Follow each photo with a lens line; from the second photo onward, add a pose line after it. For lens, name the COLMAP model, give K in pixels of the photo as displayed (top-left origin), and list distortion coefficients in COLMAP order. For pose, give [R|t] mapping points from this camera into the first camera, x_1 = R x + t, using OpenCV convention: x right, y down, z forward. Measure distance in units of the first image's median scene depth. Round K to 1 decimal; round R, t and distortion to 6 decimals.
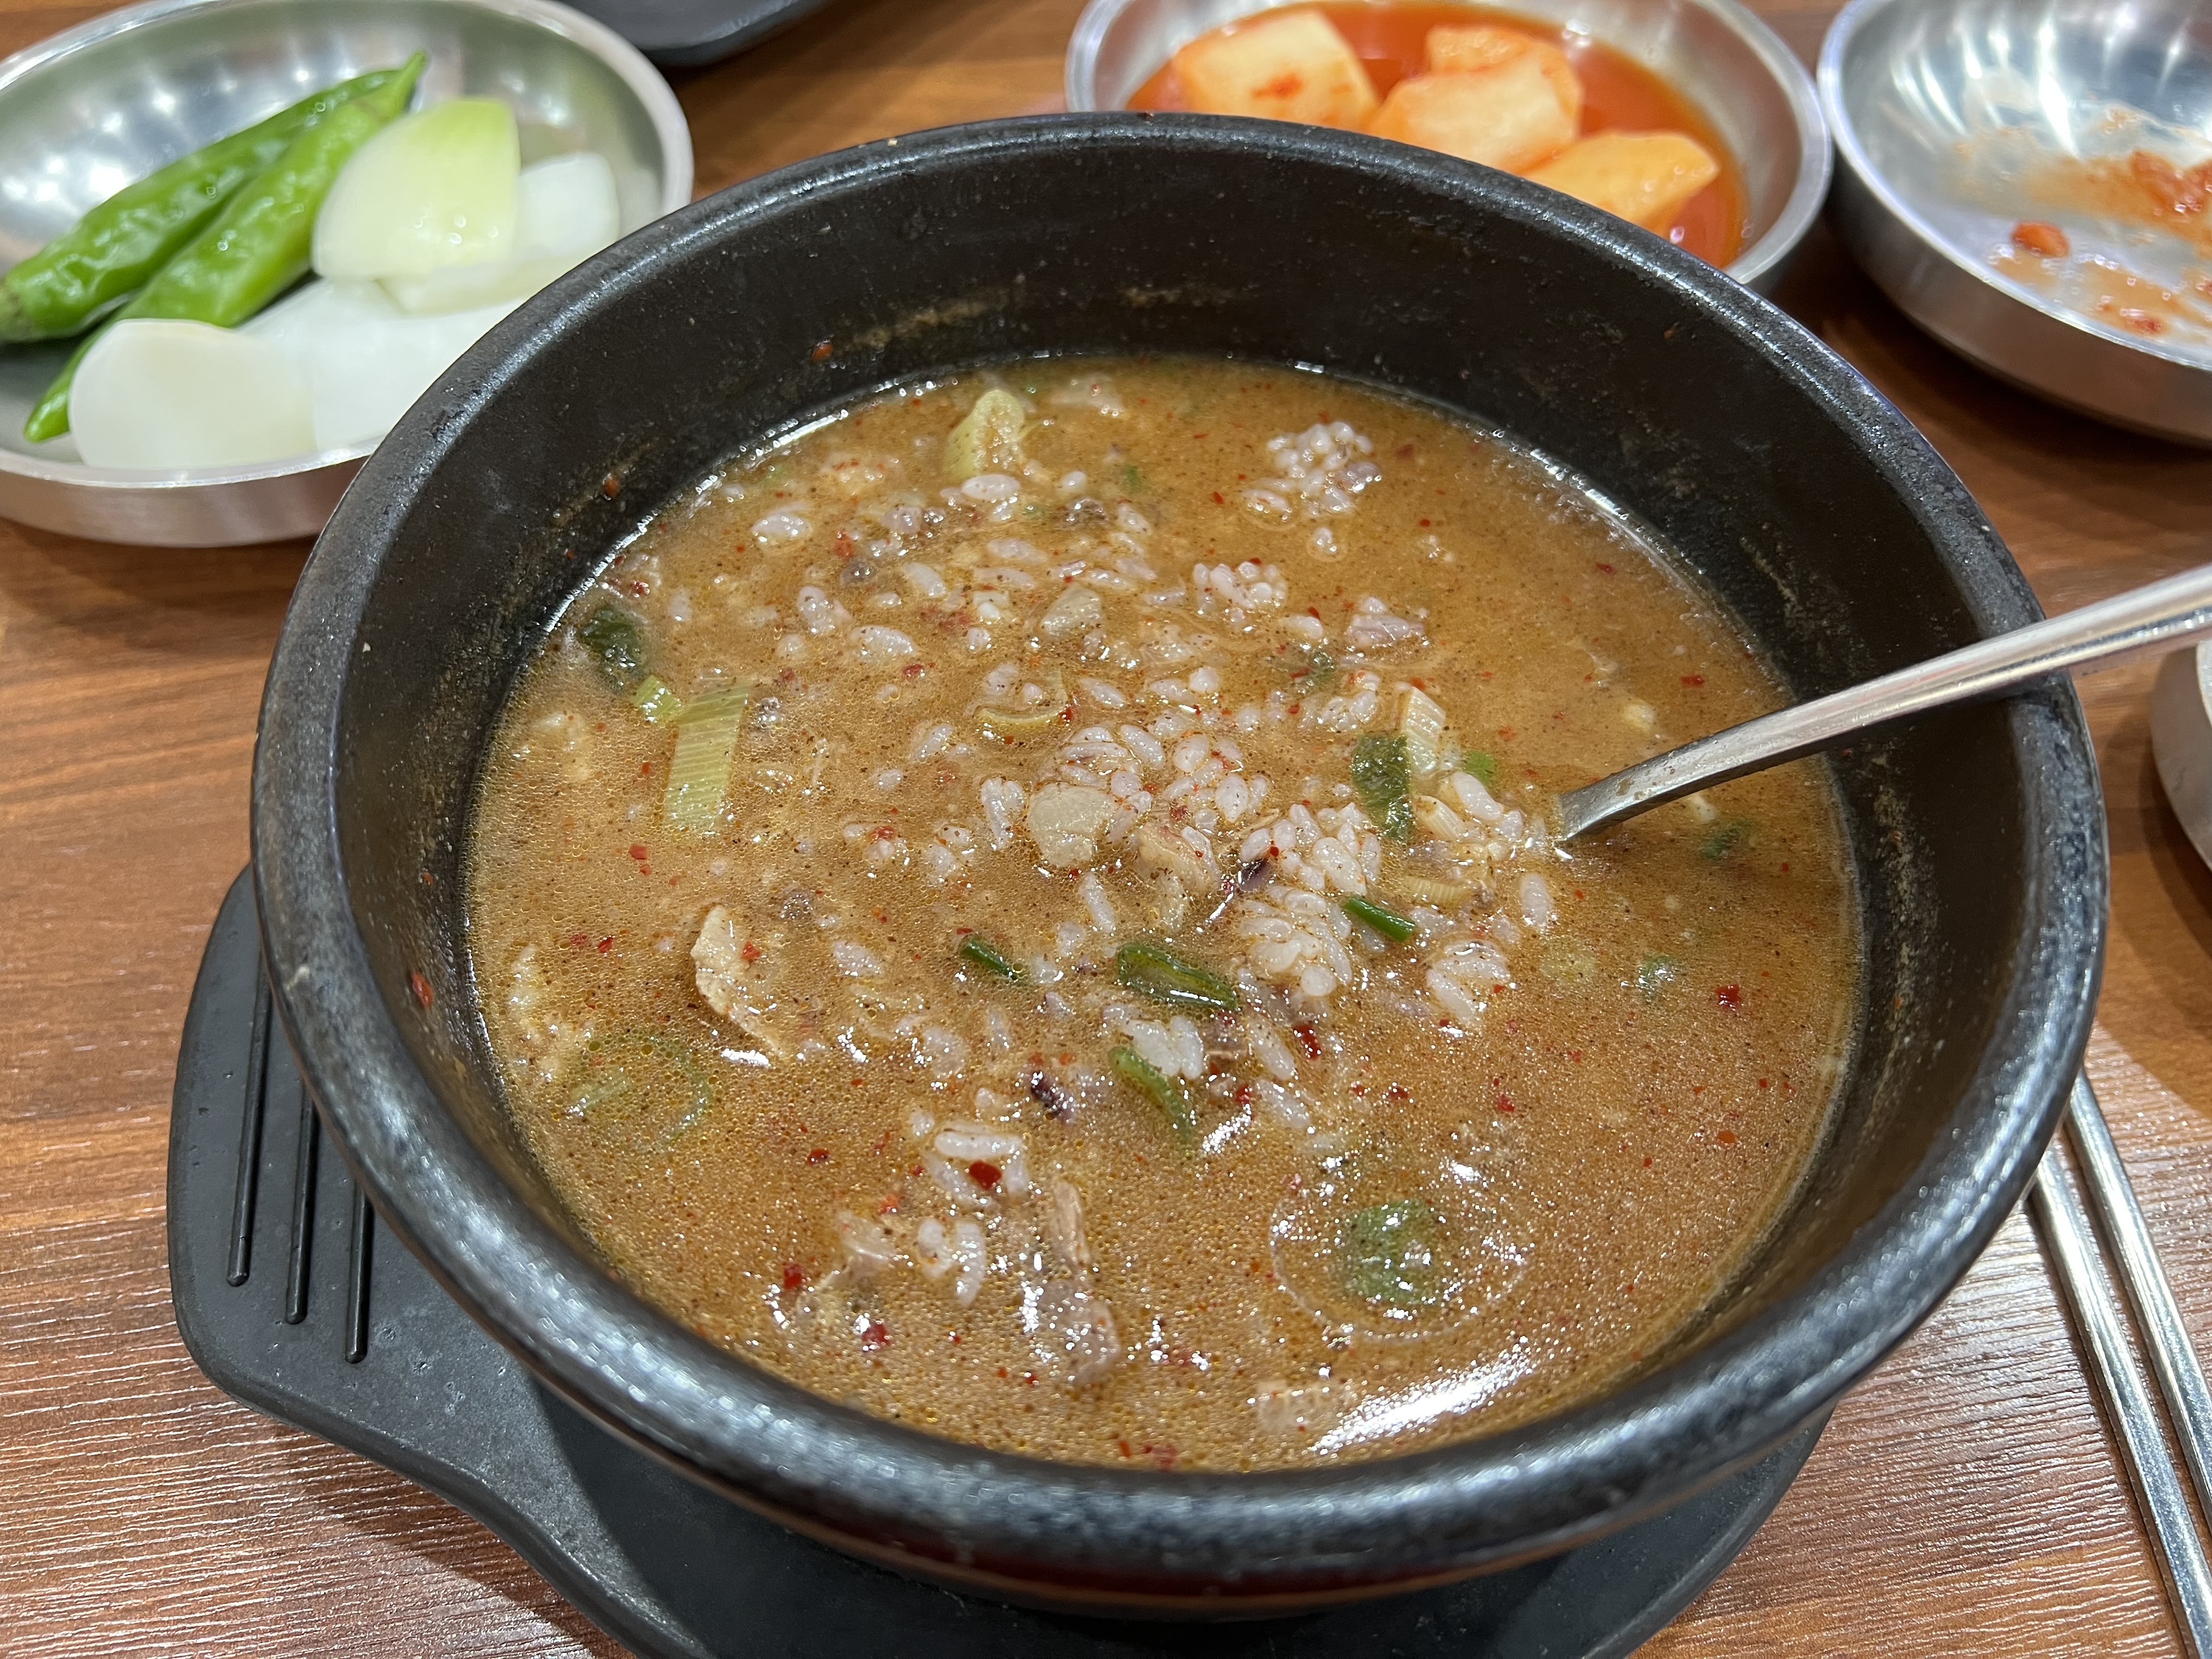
lens RADIAL K [[1653.3, 0, 1126.7], [0, 1653.3, 825.1], [0, 0, 1]] dist [0.015511, -0.050227]
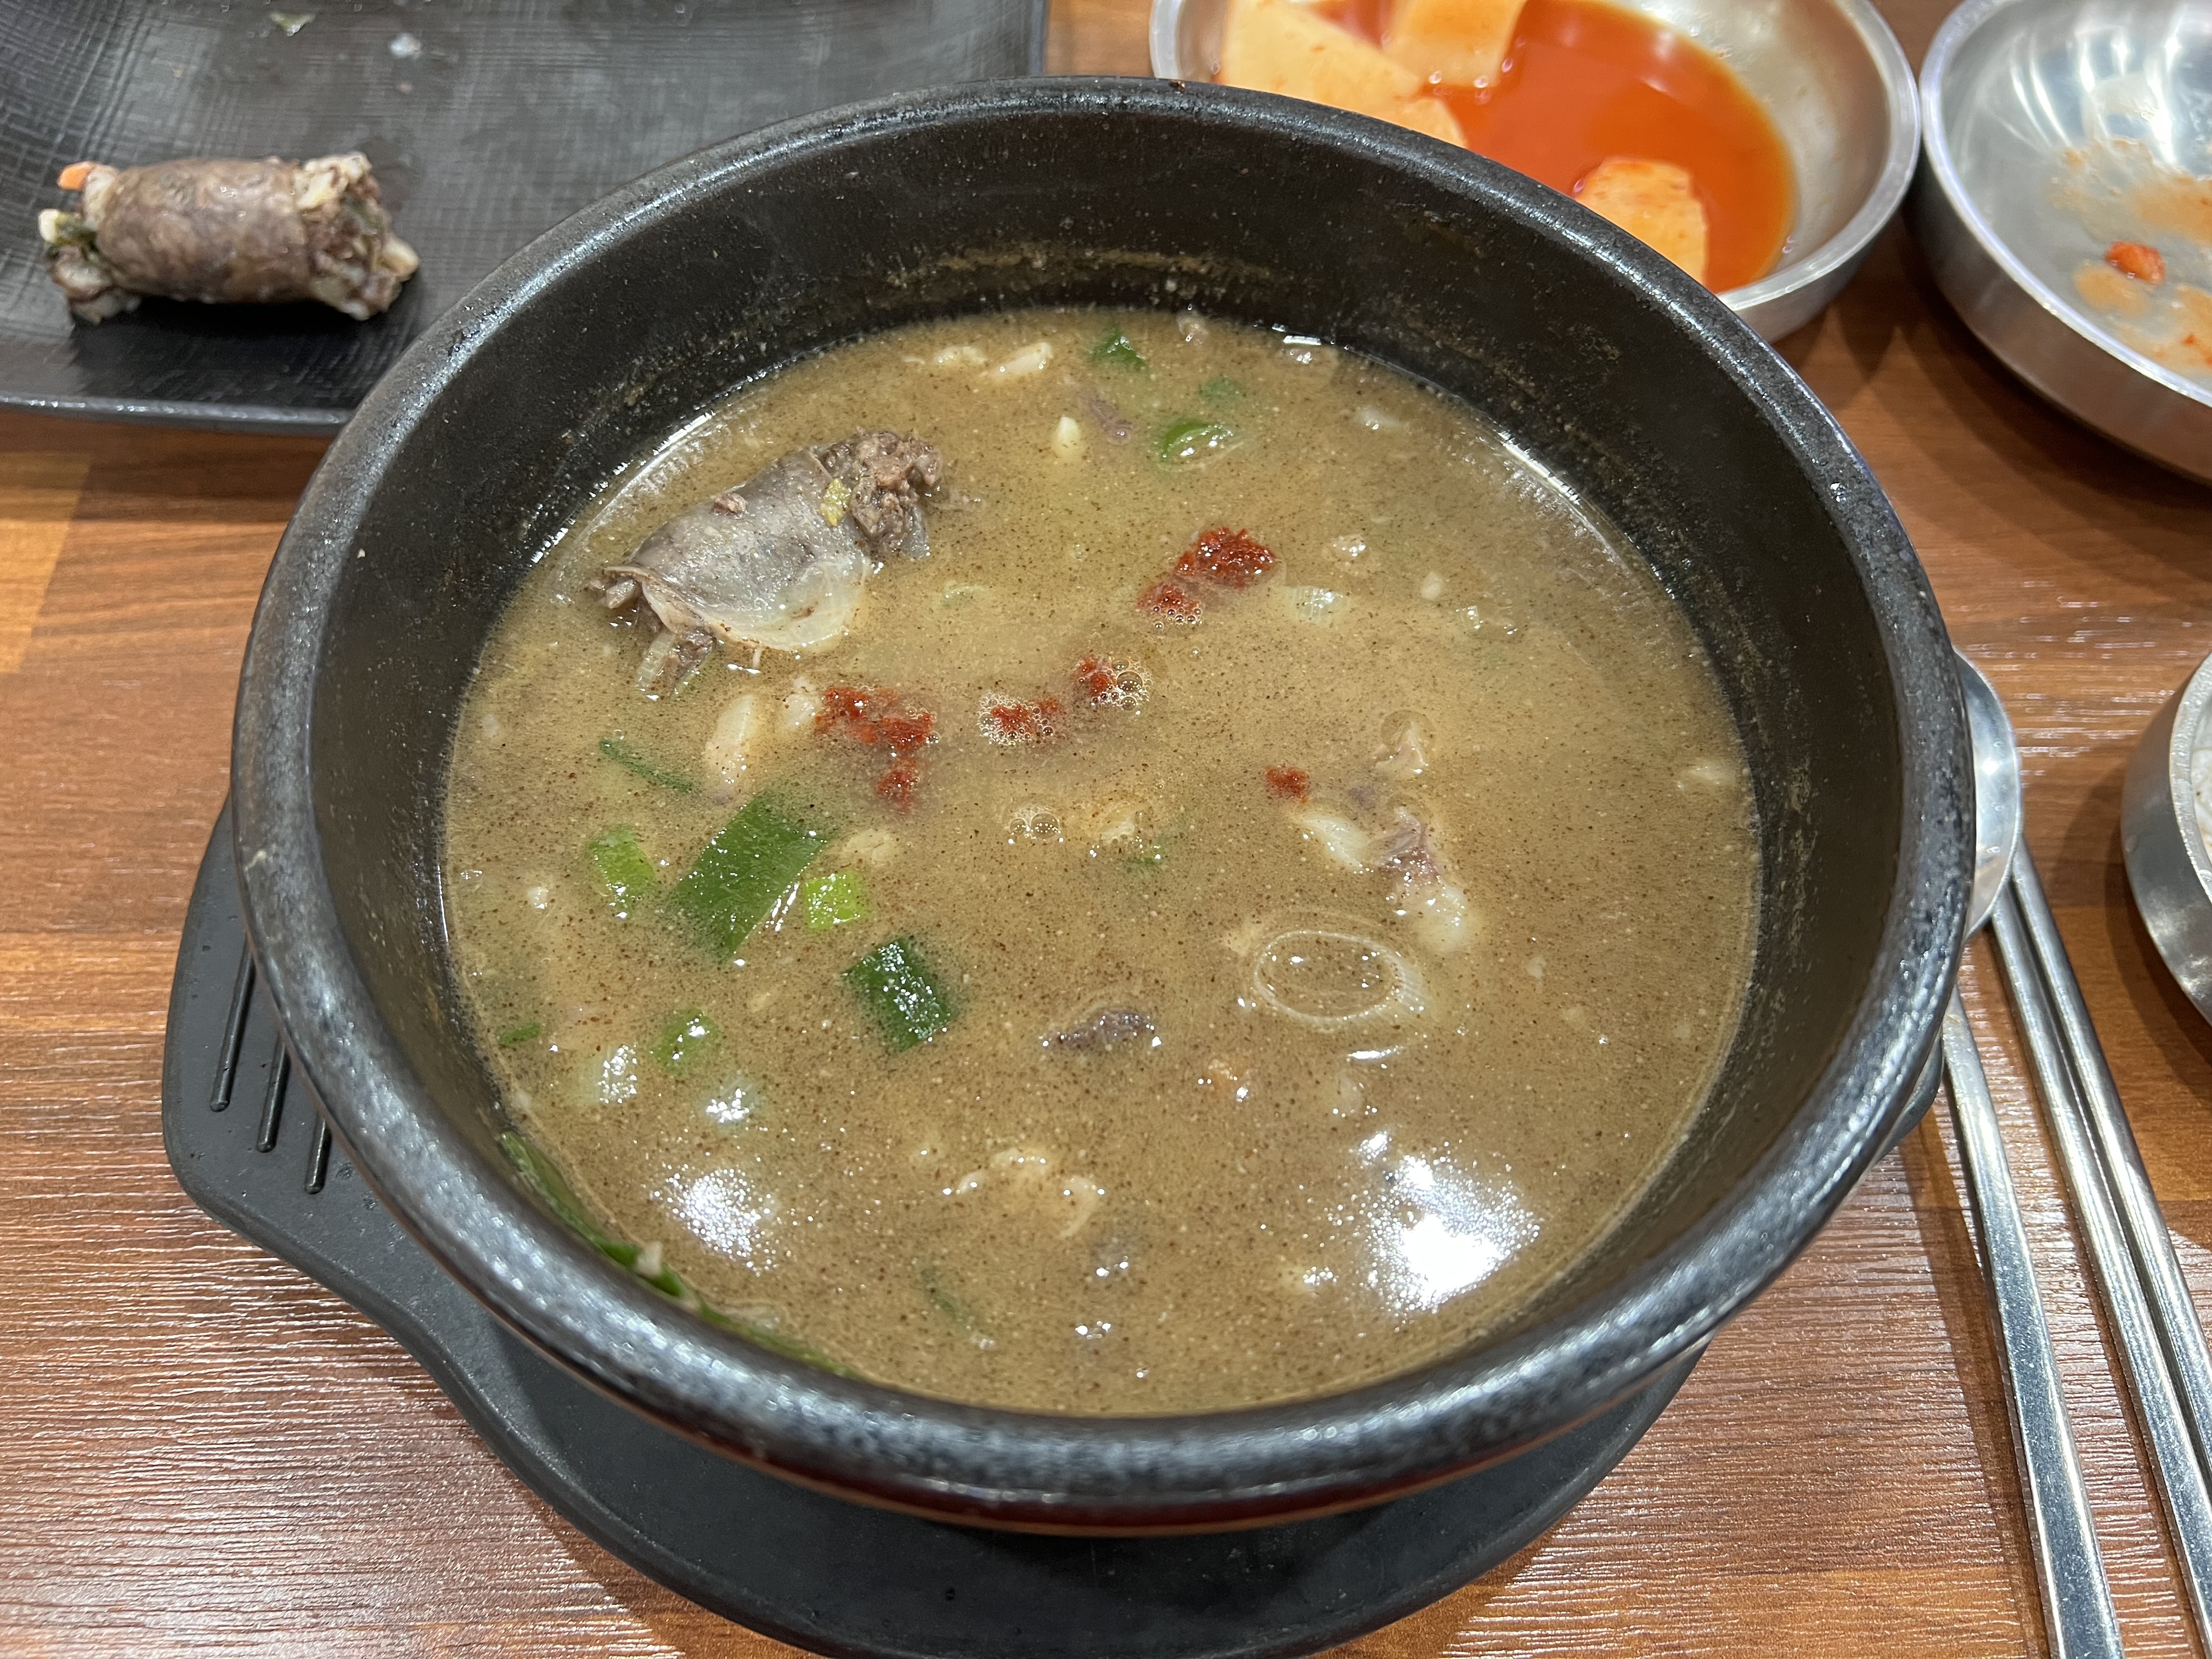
lens RADIAL K [[1653.3, 0, 1142.3], [0, 1653.3, 818.1], [0, 0, 1]] dist [0.015511, -0.050227]
pose [[0.992073, 0.113215, -0.054534, 0.103840], [-0.109219, 0.991451, 0.071393, -0.057024], [0.062150, -0.064871, 0.995956, -0.046899]]
